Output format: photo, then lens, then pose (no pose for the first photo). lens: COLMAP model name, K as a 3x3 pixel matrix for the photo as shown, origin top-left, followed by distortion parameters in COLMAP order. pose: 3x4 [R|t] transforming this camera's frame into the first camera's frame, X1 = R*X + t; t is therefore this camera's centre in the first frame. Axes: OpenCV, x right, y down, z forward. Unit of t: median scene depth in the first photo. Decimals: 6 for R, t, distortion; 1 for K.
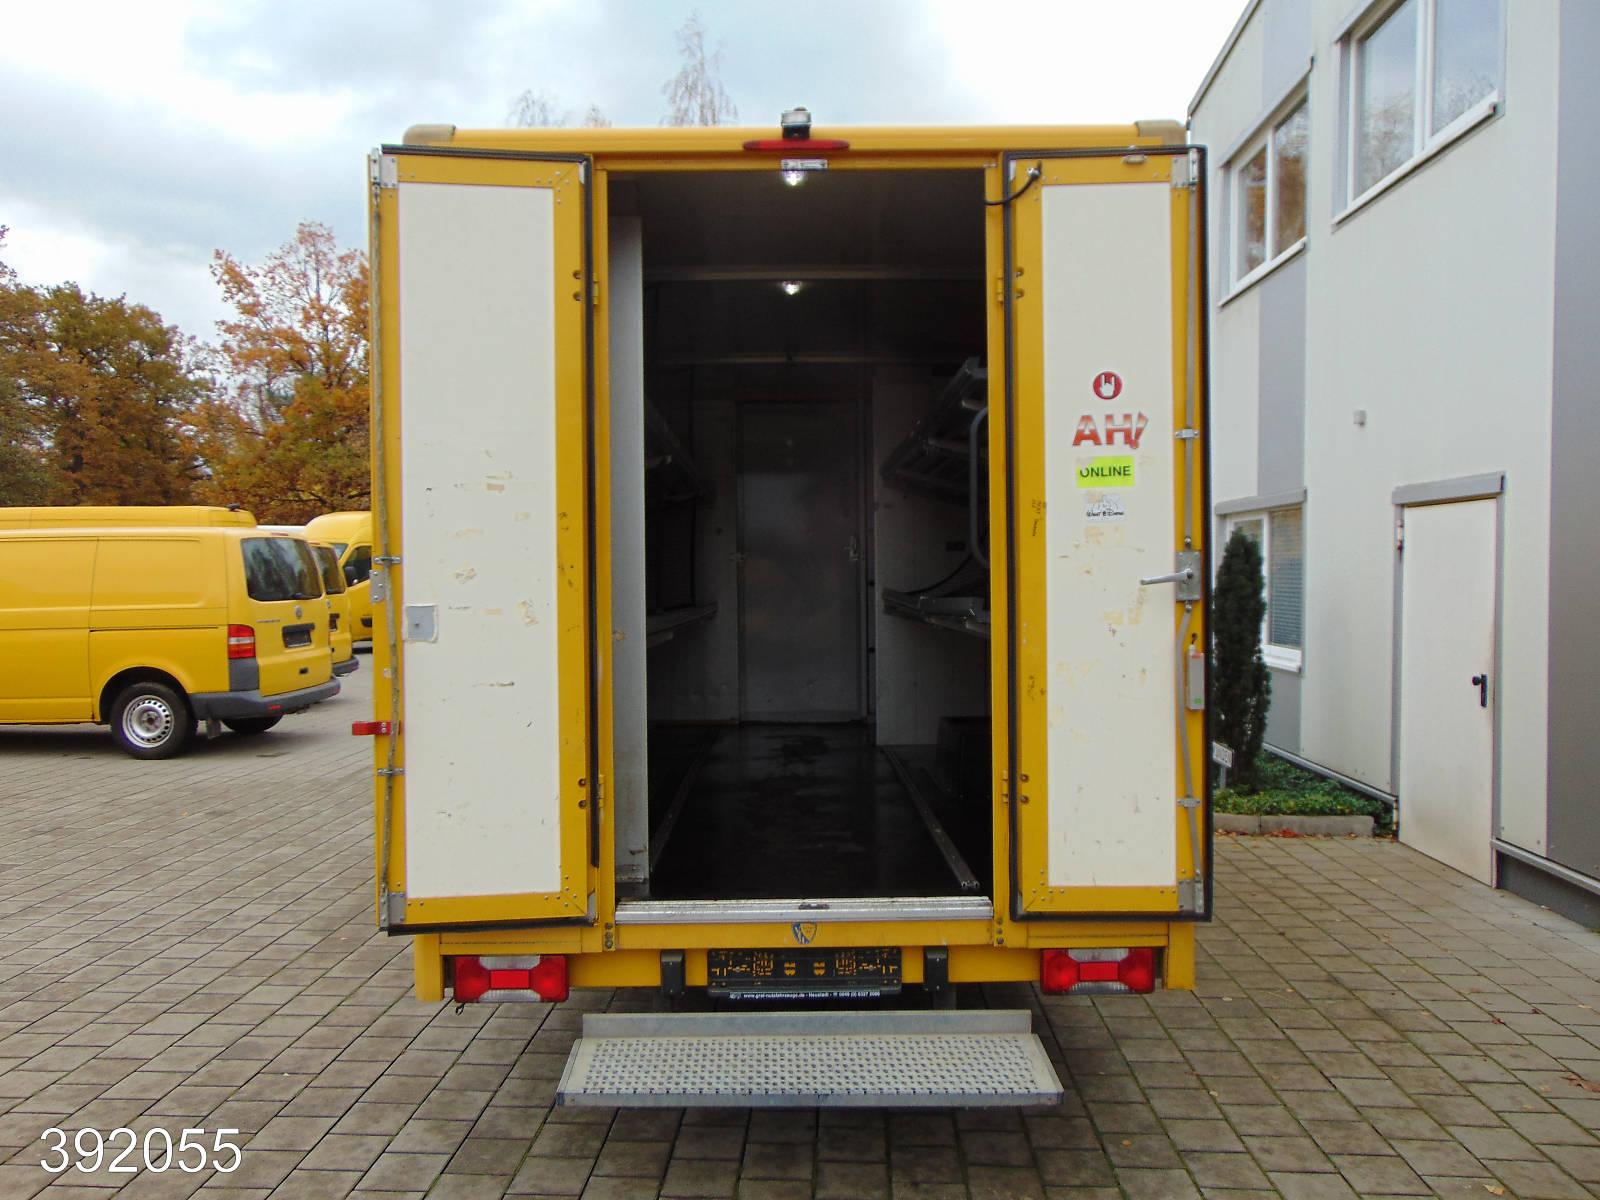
lens RADIAL K [[1156.8, 0, 800.0], [0, 1156.8, 600.0], [0, 0, 1]] dist [-0.005846, 0.000109]
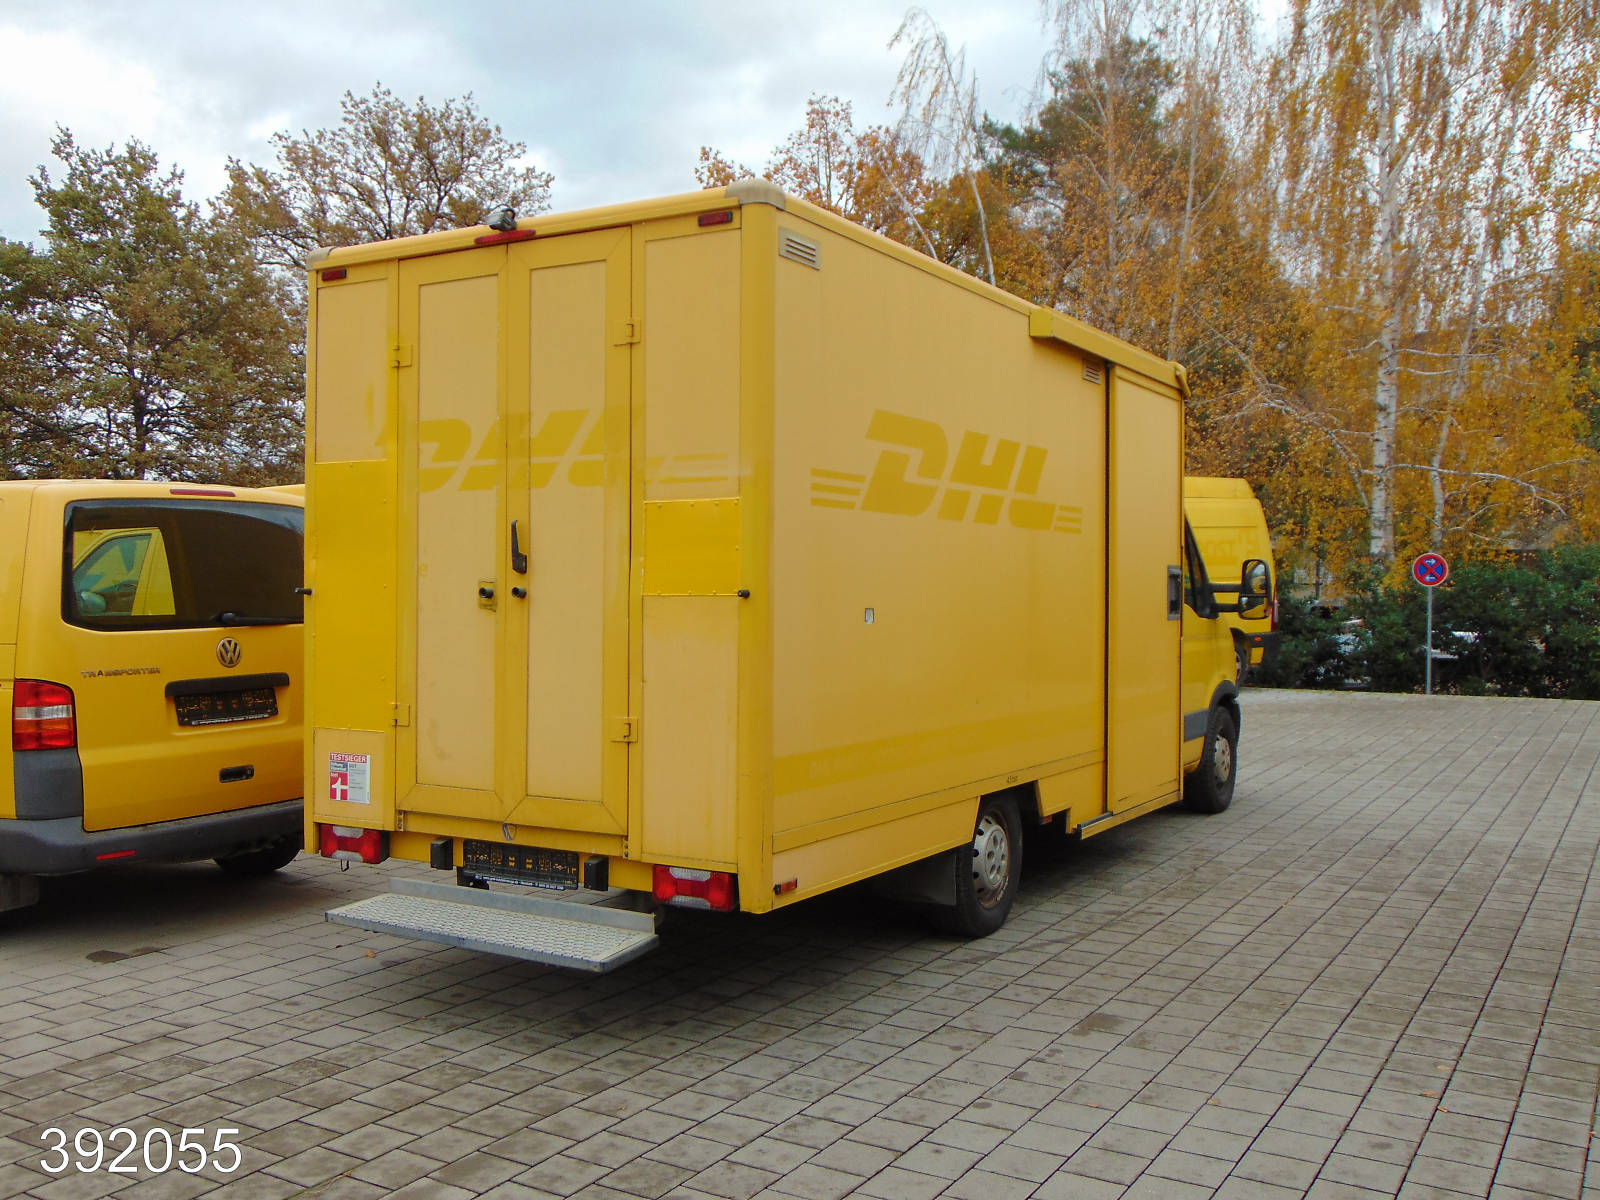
lens RADIAL K [[1457.1, 0, 800.0], [0, 1457.1, 600.0], [0, 0, 1]] dist [-0.000529, 0.000185]
pose [[0.872492, 0.011019, -0.488504, 0.078905], [-0.012635, 0.999920, -0.000012, -0.014815], [0.488464, 0.006183, 0.872562, 0.592484]]
